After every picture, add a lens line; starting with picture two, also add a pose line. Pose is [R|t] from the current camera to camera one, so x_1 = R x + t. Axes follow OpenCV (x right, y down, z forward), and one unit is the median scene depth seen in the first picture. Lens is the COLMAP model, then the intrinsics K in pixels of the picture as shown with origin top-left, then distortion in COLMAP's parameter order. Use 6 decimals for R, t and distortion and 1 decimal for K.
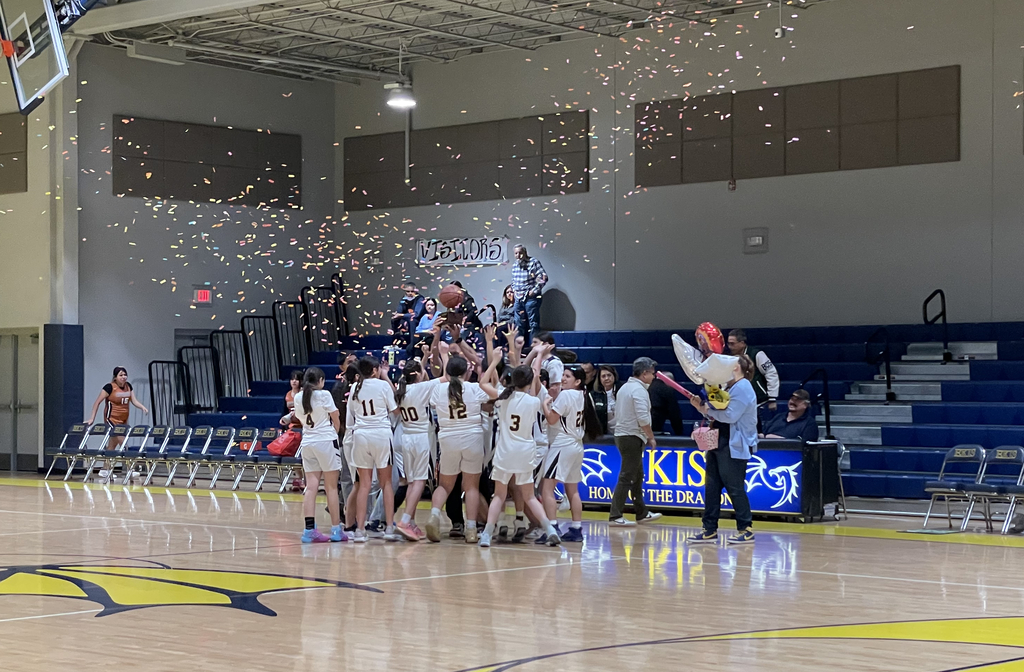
lens RADIAL K [[1982.1, 0, 512.0], [0, 1982.1, 336.0], [0, 0, 1]] dist [0.007645, 0.027143]
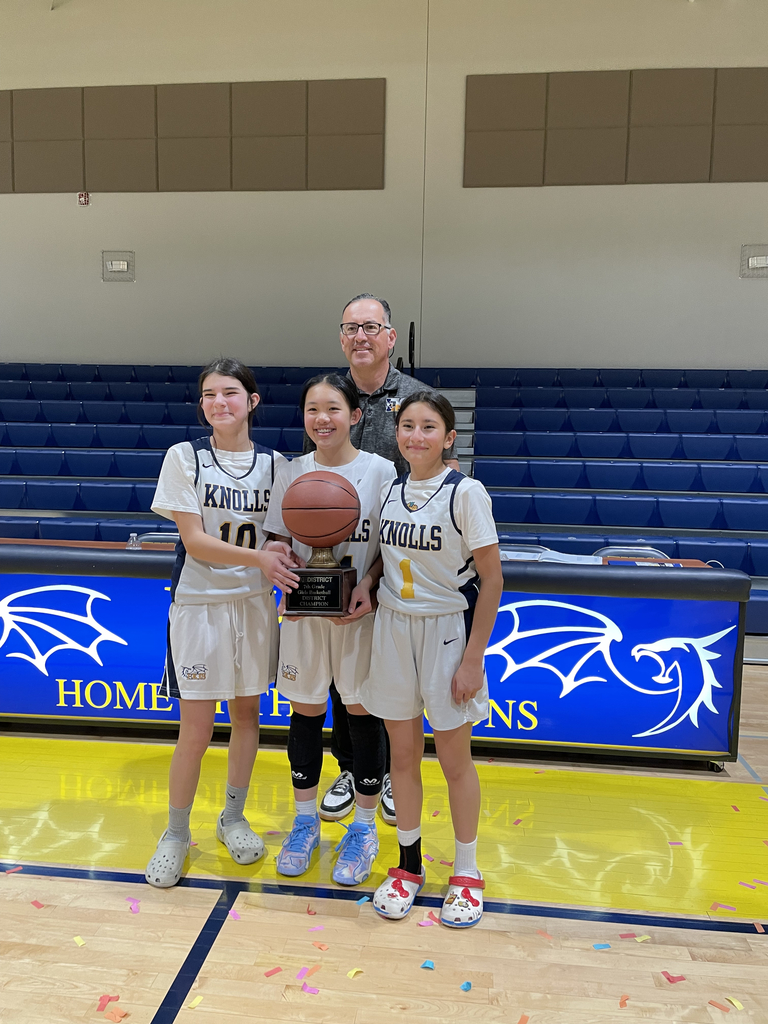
lens RADIAL K [[787.1, 0, 383.3], [0, 787.1, 493.0], [0, 0, 1]] dist [0.065190, 0.000322]
pose [[0.790519, -0.034267, 0.611478, -0.006313], [-0.028347, 0.995316, 0.092424, 0.021912], [-0.611781, -0.090397, 0.785845, 0.840193]]
